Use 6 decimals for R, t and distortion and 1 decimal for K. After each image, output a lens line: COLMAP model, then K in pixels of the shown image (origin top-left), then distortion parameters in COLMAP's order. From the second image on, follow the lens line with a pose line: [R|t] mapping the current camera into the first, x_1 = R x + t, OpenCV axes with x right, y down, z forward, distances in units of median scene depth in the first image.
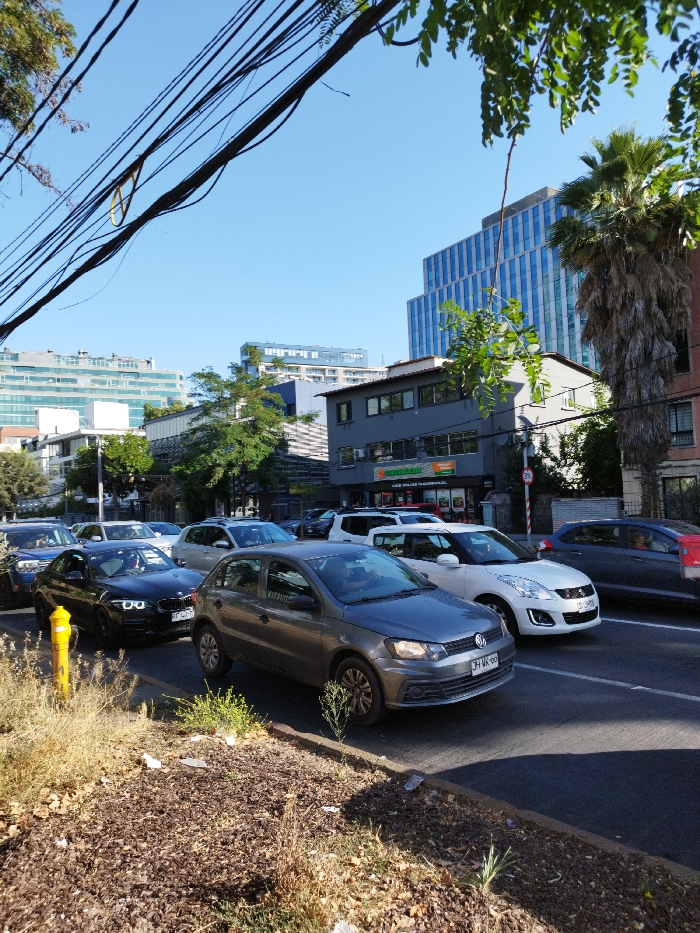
lens RADIAL K [[657.6, 0, 369.6], [0, 657.6, 470.3], [0, 0, 1]] dist [0.059069, -0.006844]
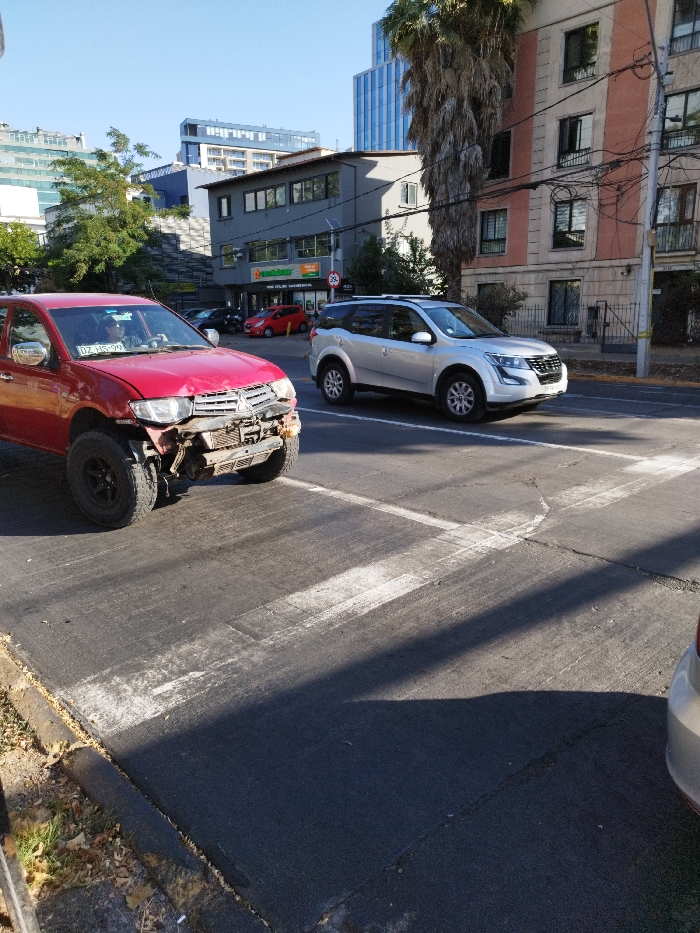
lens RADIAL K [[665.2, 0, 350.7], [0, 665.2, 443.0], [0, 0, 1]] dist [0.031459, -0.004152]
pose [[0.999072, 0.015462, 0.040206, 0.121136], [-0.025026, 0.968035, 0.249565, -0.002755], [-0.035062, -0.250340, 0.967523, -0.046728]]
